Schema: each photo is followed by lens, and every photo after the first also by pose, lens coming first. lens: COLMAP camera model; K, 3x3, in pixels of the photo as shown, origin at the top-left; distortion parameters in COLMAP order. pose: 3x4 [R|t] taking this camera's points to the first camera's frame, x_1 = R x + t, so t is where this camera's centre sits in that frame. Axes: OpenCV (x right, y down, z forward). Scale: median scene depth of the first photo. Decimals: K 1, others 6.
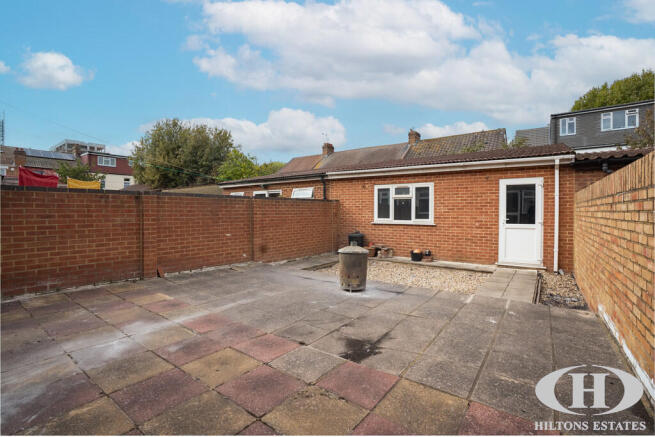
lens RADIAL K [[298.4, 0, 326.0], [0, 298.4, 213.3], [0, 0, 1]] dist [-0.044415, 0.005395]
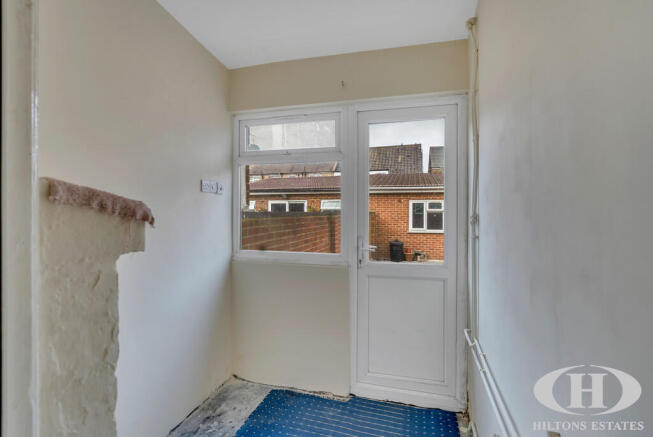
lens RADIAL K [[303.0, 0, 330.9], [0, 303.0, 213.6], [0, 0, 1]] dist [-0.001469, -0.000025]
pose [[0.935240, -0.000308, 0.354015, -0.600135], [0.001557, 0.999994, -0.003242, -0.040836], [-0.354012, 0.003584, 0.935234, -0.010402]]
